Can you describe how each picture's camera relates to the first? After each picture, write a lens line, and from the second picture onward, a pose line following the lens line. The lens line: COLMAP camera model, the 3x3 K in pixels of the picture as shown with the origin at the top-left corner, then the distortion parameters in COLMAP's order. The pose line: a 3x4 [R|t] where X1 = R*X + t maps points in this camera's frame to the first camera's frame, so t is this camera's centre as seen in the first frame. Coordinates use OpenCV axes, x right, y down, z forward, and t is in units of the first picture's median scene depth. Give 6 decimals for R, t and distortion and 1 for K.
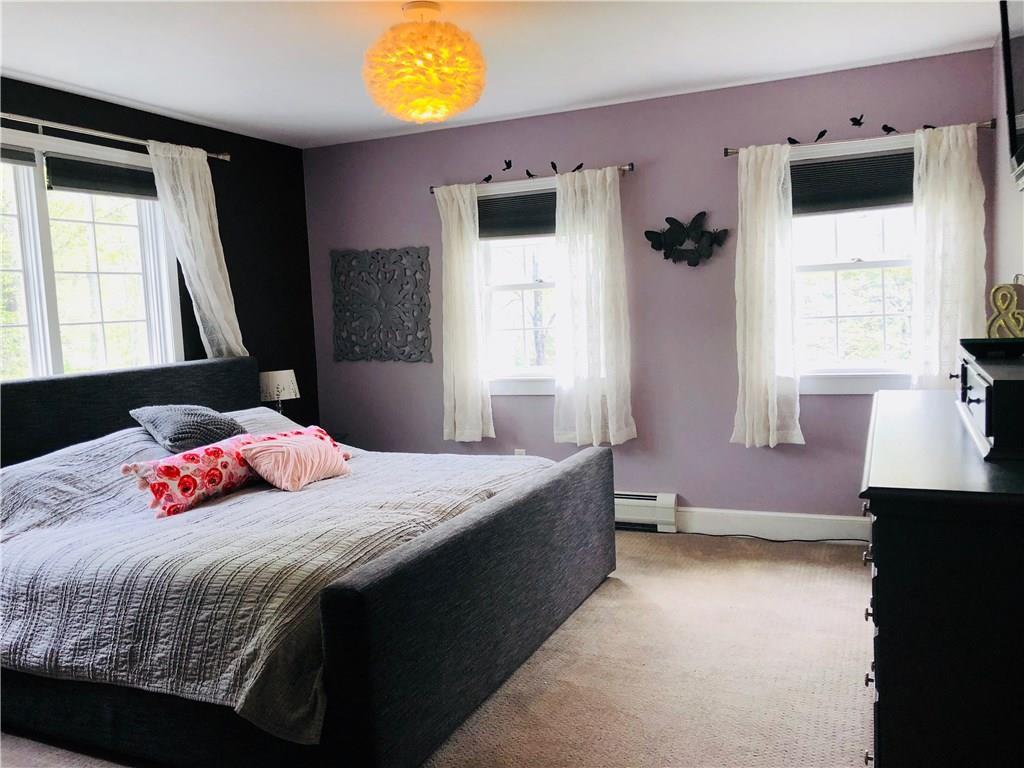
lens RADIAL K [[833.6, 0, 512.0], [0, 833.6, 384.0], [0, 0, 1]] dist [0.001227, 0.000905]
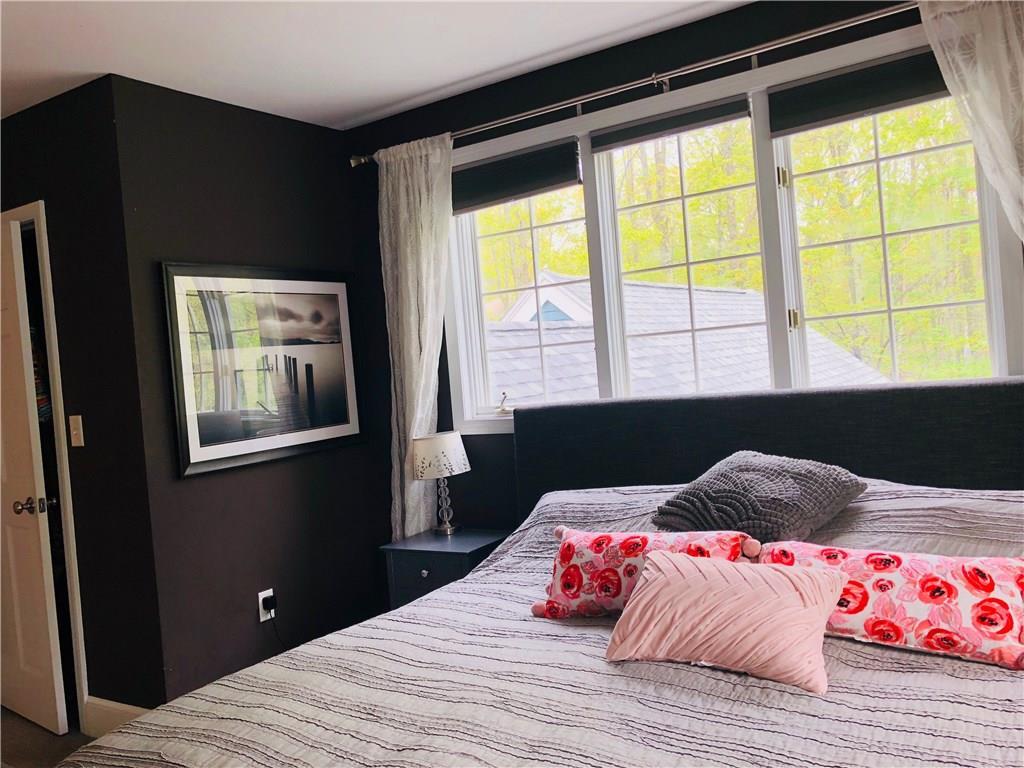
lens RADIAL K [[813.4, 0, 512.0], [0, 813.4, 384.0], [0, 0, 1]] dist [0.097382, 0.000198]
pose [[-0.161024, 0.085309, -0.983257, 0.223948], [-0.002022, 0.996227, 0.086765, -0.082257], [0.986948, 0.015960, -0.160244, 0.910310]]
